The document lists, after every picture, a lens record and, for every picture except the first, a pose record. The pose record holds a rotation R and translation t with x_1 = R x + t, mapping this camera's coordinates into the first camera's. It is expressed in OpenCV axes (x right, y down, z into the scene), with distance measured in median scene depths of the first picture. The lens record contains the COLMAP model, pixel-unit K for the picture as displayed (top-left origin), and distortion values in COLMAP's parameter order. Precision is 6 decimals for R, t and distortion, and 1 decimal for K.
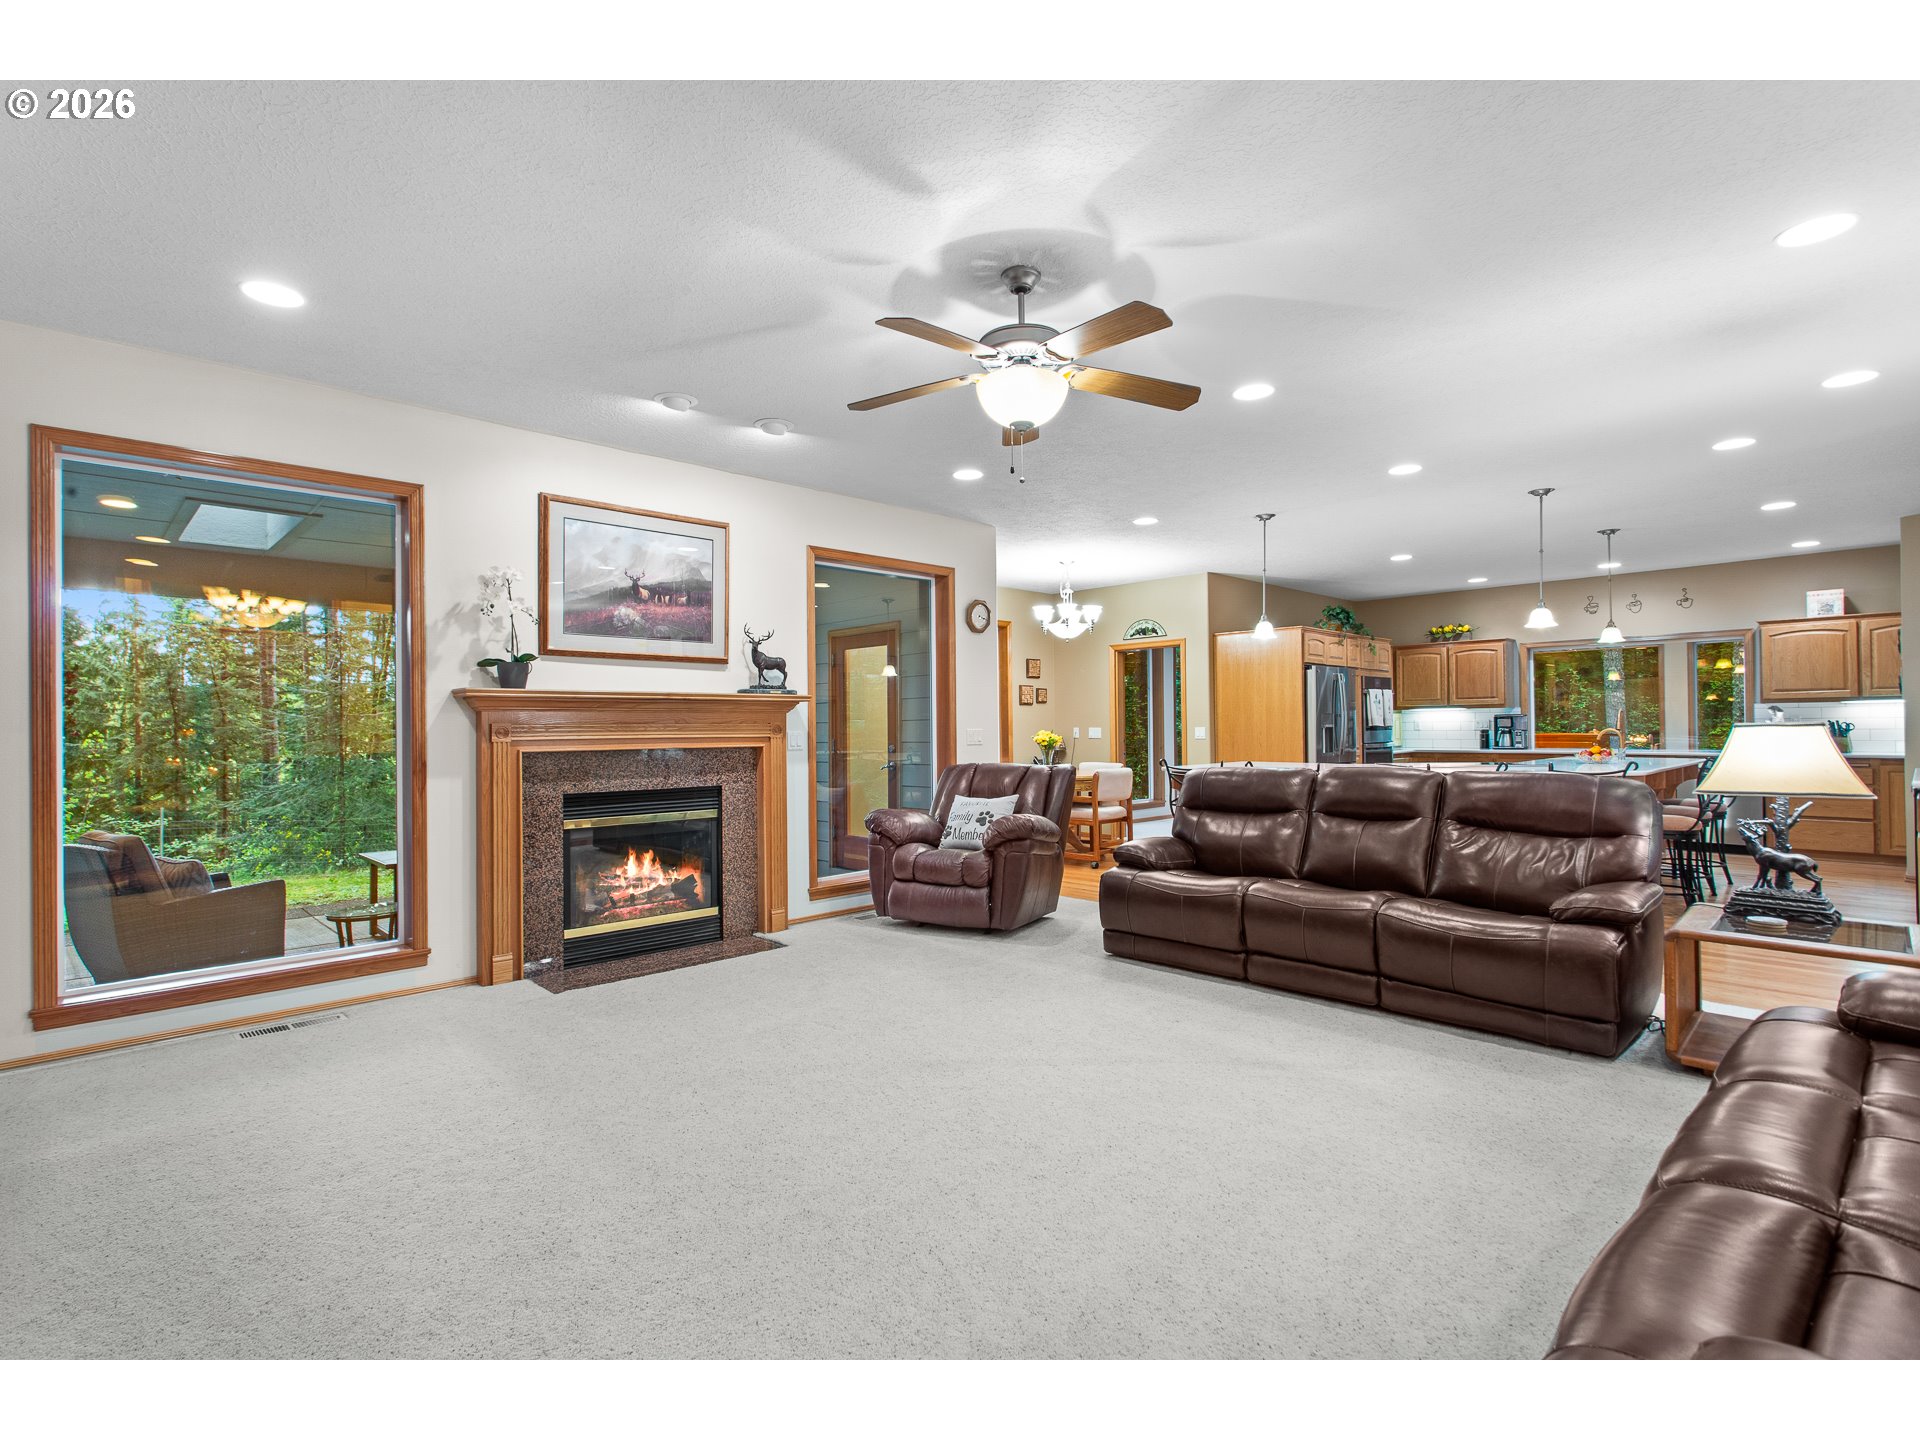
lens RADIAL K [[916.5, 0, 934.5], [0, 916.5, 717.2], [0, 0, 1]] dist [0.006235, 0.000940]
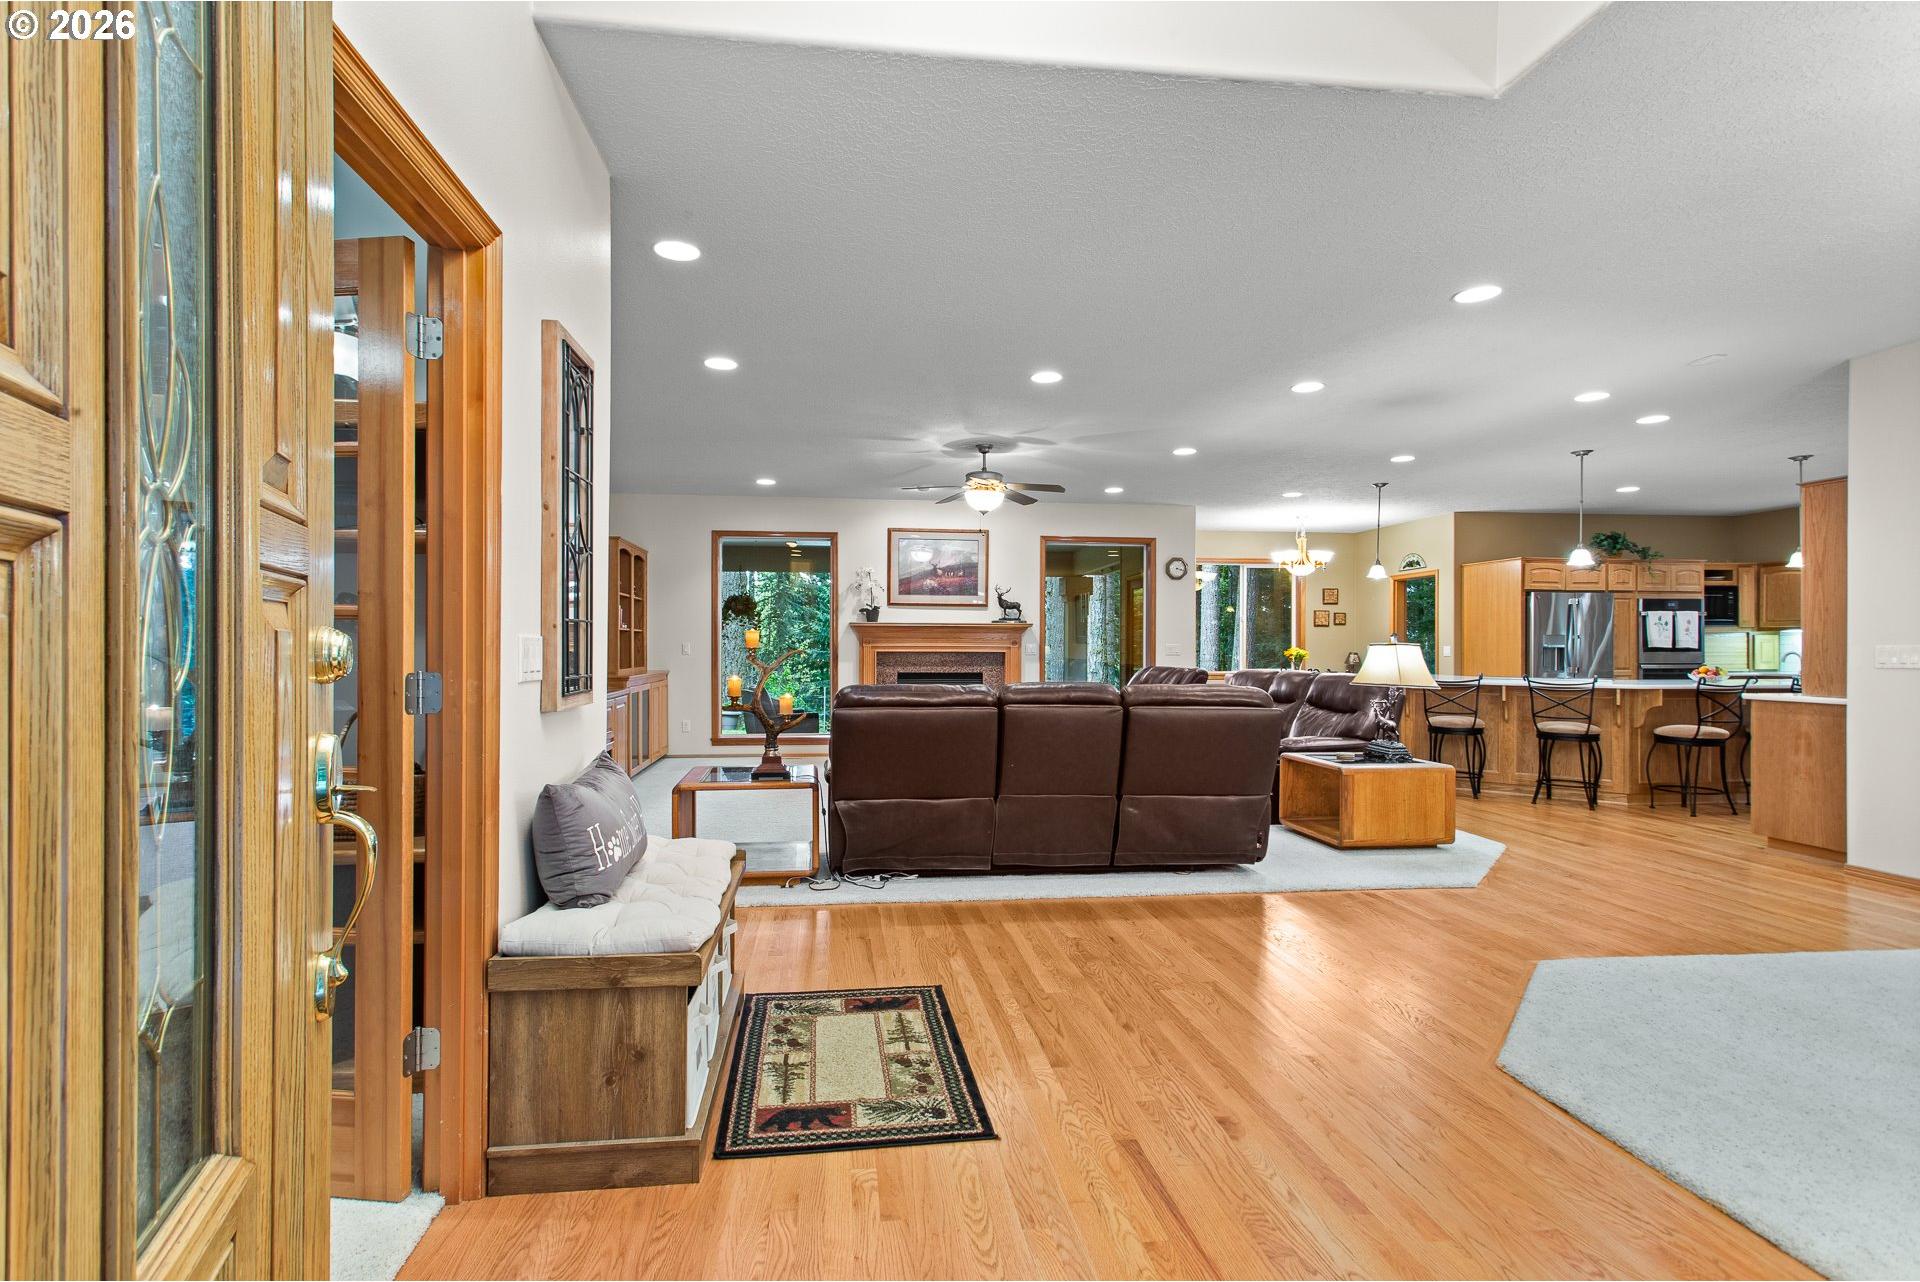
lens RADIAL K [[916.4, 0, 944.7], [0, 916.4, 645.8], [0, 0, 1]] dist [0.018063, 0.001060]
pose [[0.806037, 0.013230, -0.591717, 0.625696], [-0.004954, 0.999866, 0.015608, -0.006217], [0.591844, -0.009649, 0.805995, -0.419335]]
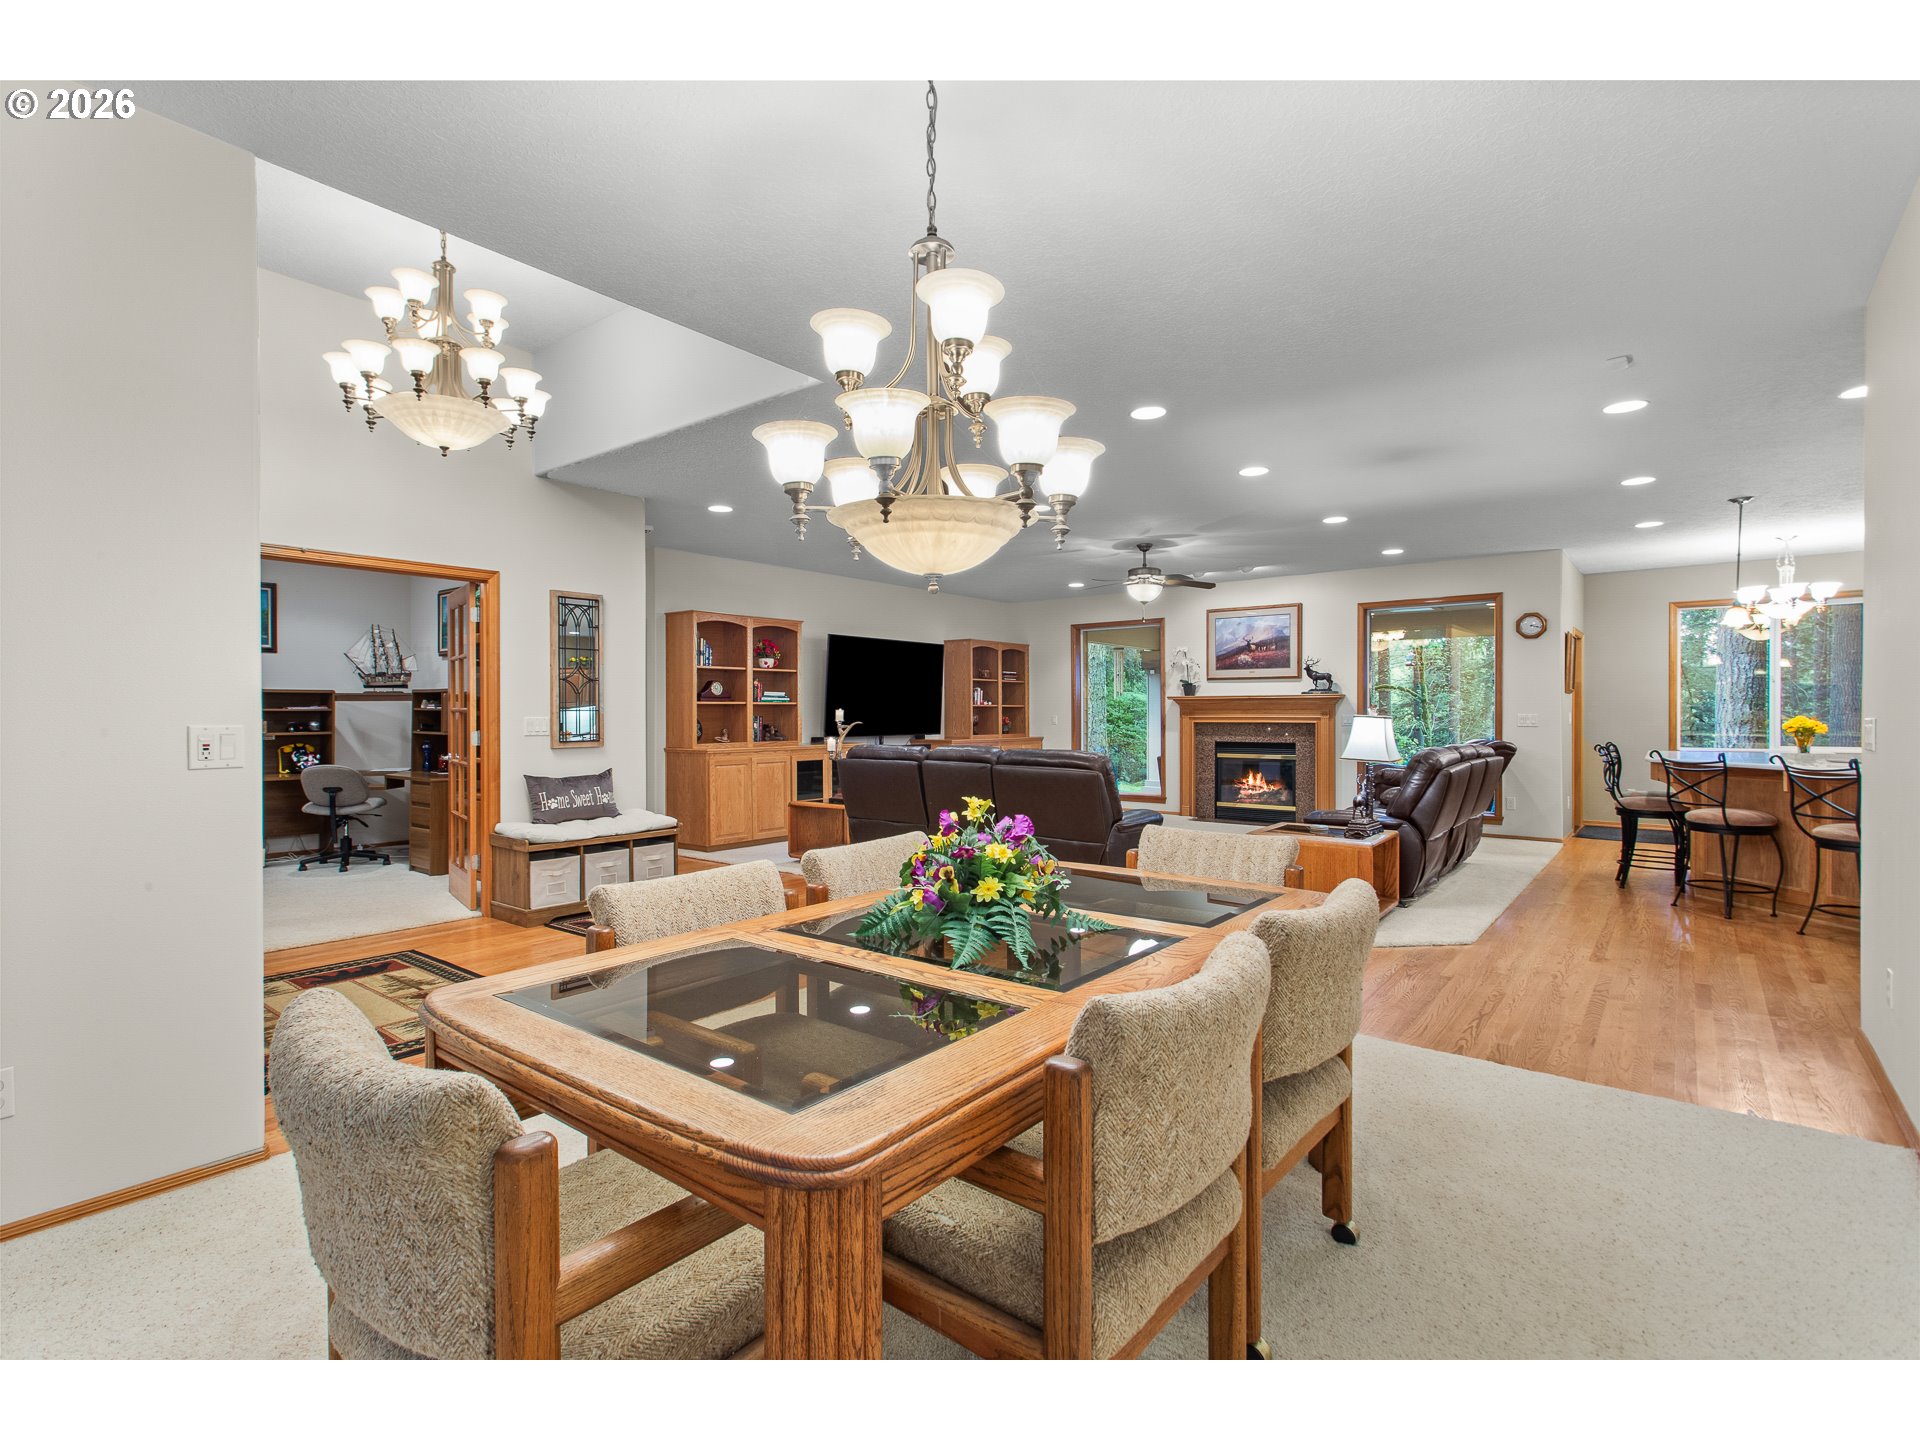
lens RADIAL K [[928.6, 0, 953.4], [0, 928.6, 723.4], [0, 0, 1]] dist [0.038355, 0.000100]
pose [[0.147706, 0.019442, -0.988840, 1.222751], [0.011495, 0.999705, 0.021373, -0.011541], [0.988964, -0.014523, 0.147439, 0.014966]]
